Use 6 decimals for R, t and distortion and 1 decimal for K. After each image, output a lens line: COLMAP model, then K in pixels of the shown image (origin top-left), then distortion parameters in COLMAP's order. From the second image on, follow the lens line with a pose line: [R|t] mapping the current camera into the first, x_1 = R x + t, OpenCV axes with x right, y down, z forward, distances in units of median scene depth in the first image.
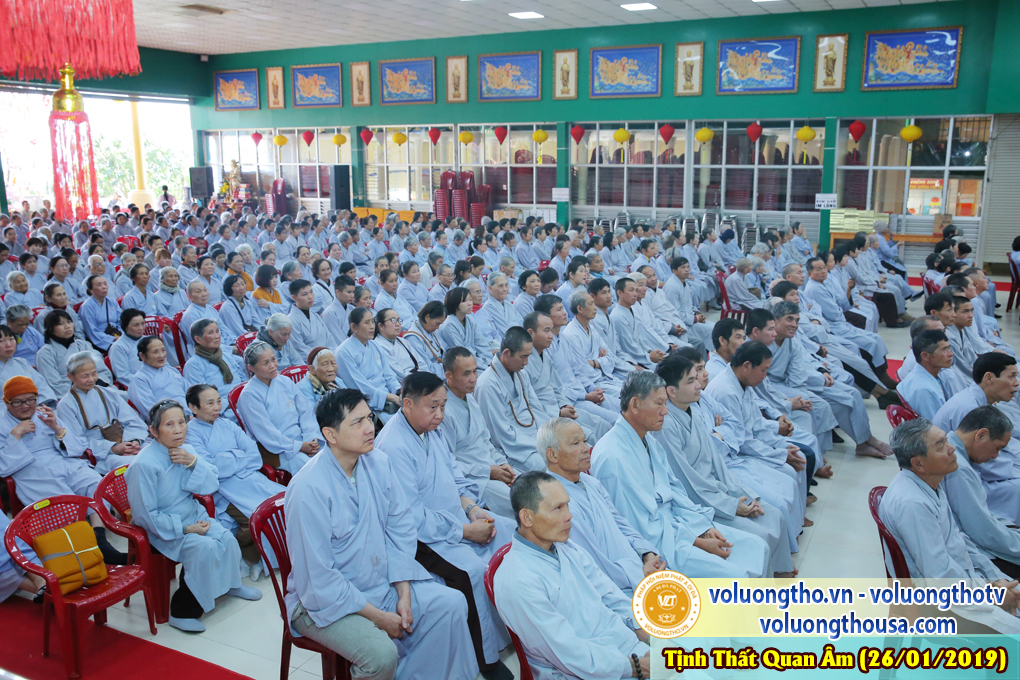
lens RADIAL K [[958.5, 0, 521.1], [0, 958.5, 355.8], [0, 0, 1]] dist [-0.028498, 0.047467]
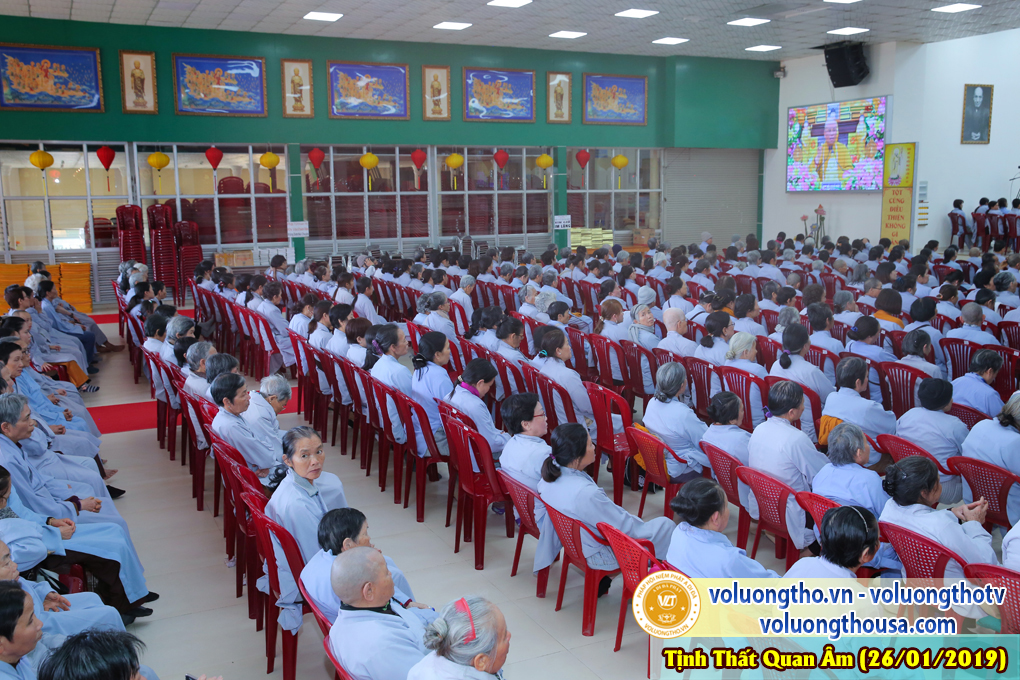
lens RADIAL K [[1053.4, 0, 509.2], [0, 1053.4, 342.5], [0, 0, 1]] dist [0.022312, 0.000000]
pose [[0.541590, -0.131151, 0.830349, -0.617326], [0.180249, 0.982899, 0.037680, -0.069358], [-0.821091, 0.129263, 0.555969, 0.332959]]
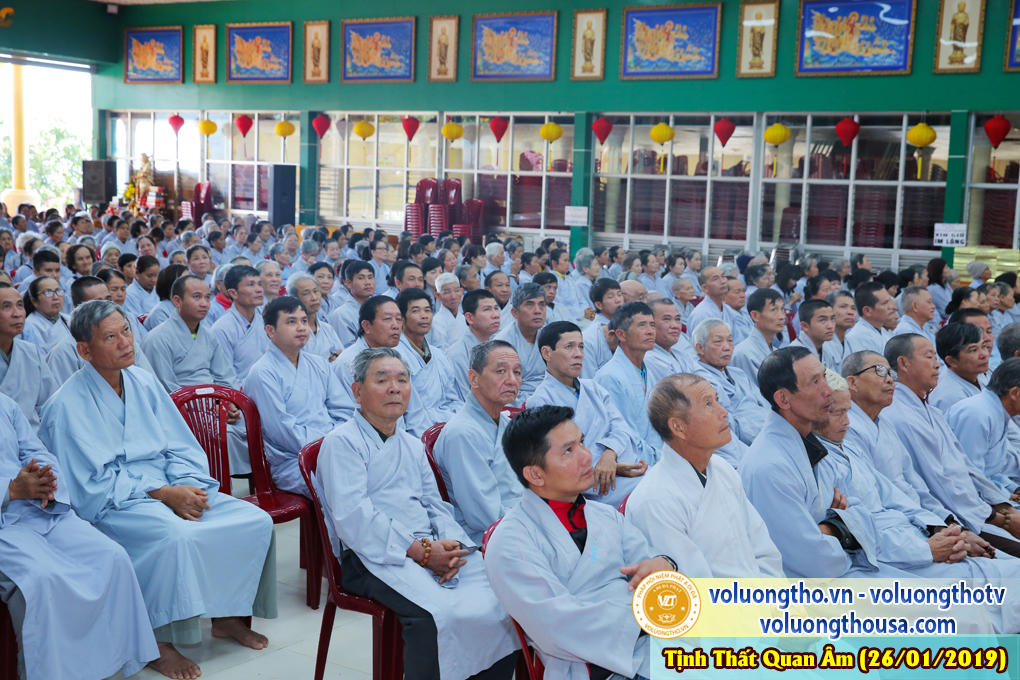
lens RADIAL K [[1490.3, 0, 481.9], [0, 1490.3, 358.2], [0, 0, 1]] dist [0.150037, 0.000000]
pose [[0.989965, 0.045442, -0.133806, 0.118094], [-0.055359, 0.995914, -0.071343, 0.014749], [0.130018, 0.078035, 0.988436, -0.069070]]
